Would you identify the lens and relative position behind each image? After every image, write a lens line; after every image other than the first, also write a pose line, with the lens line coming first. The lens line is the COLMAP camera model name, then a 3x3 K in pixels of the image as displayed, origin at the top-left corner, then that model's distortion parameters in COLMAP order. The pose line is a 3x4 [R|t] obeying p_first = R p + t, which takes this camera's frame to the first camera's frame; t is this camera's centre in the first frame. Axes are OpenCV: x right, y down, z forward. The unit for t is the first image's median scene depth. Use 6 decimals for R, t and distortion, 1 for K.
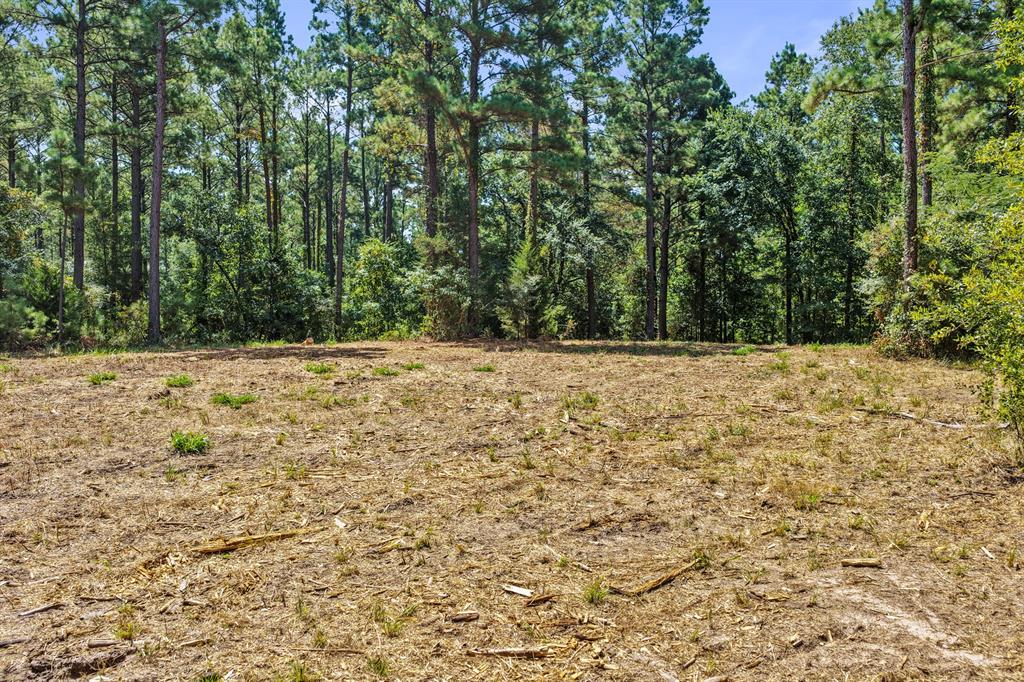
lens RADIAL K [[854.0, 0, 514.4], [0, 854.0, 353.8], [0, 0, 1]] dist [-0.006607, 0.007633]
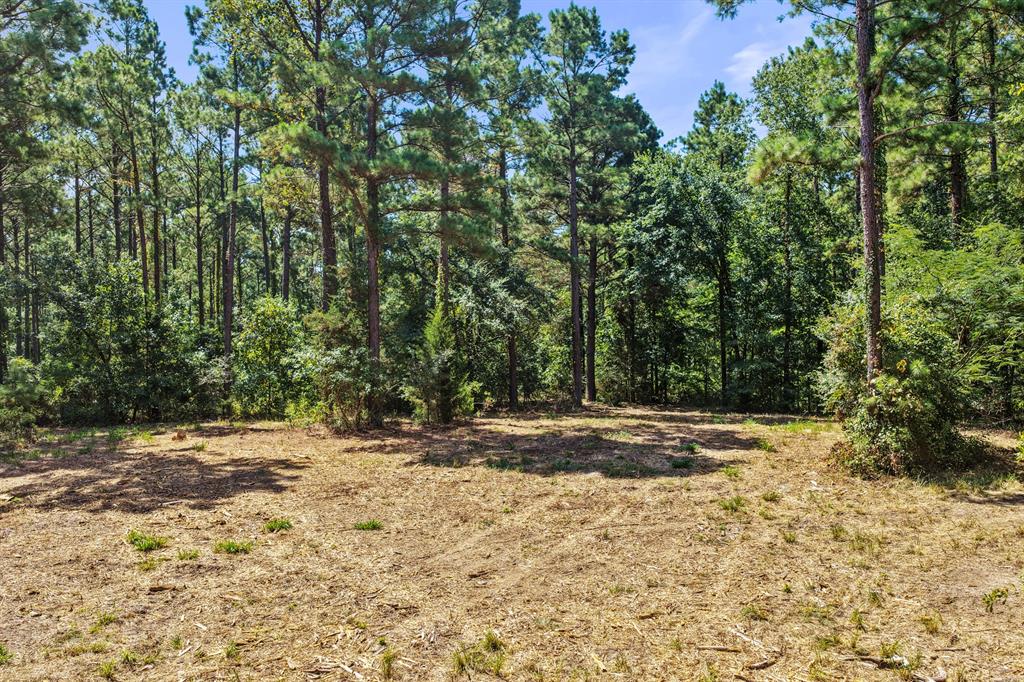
lens RADIAL K [[872.7, 0, 516.0], [0, 872.7, 354.2], [0, 0, 1]] dist [-0.008735, 0.005647]
pose [[0.996186, -0.015287, 0.085906, 0.014318], [0.017541, 0.999520, -0.025541, -0.050646], [-0.085475, 0.026950, 0.995976, 0.080033]]
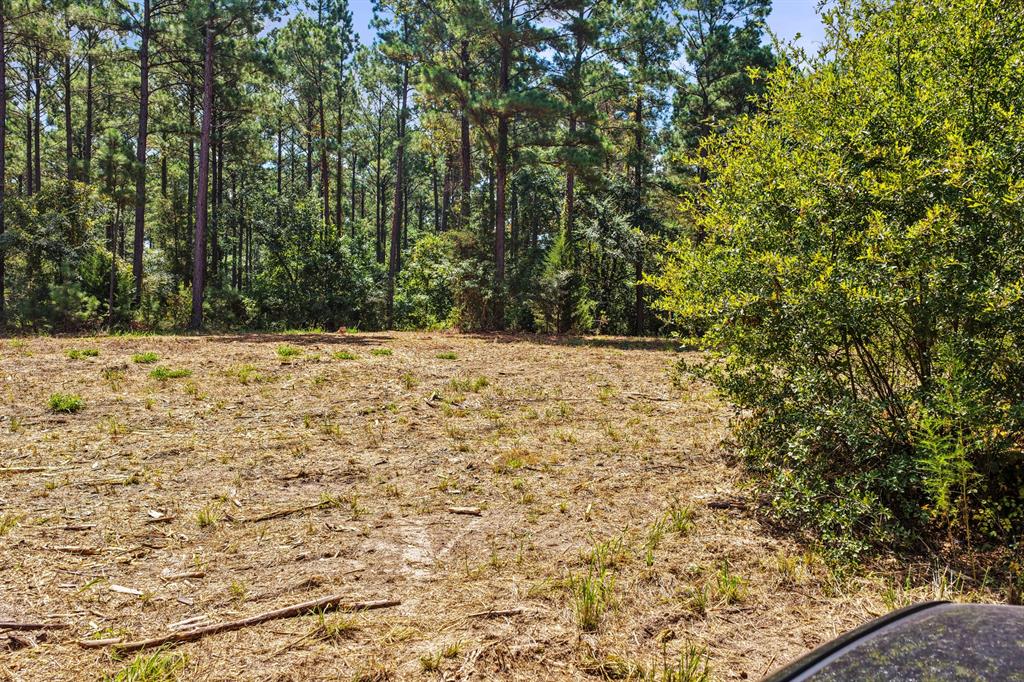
lens RADIAL K [[872.7, 0, 516.0], [0, 872.7, 354.2], [0, 0, 1]] dist [-0.008735, 0.005647]
pose [[0.991635, 0.026781, -0.126267, 0.078626], [-0.026461, 0.999641, 0.004210, 0.003471], [0.126335, -0.000834, 0.991987, -0.019824]]
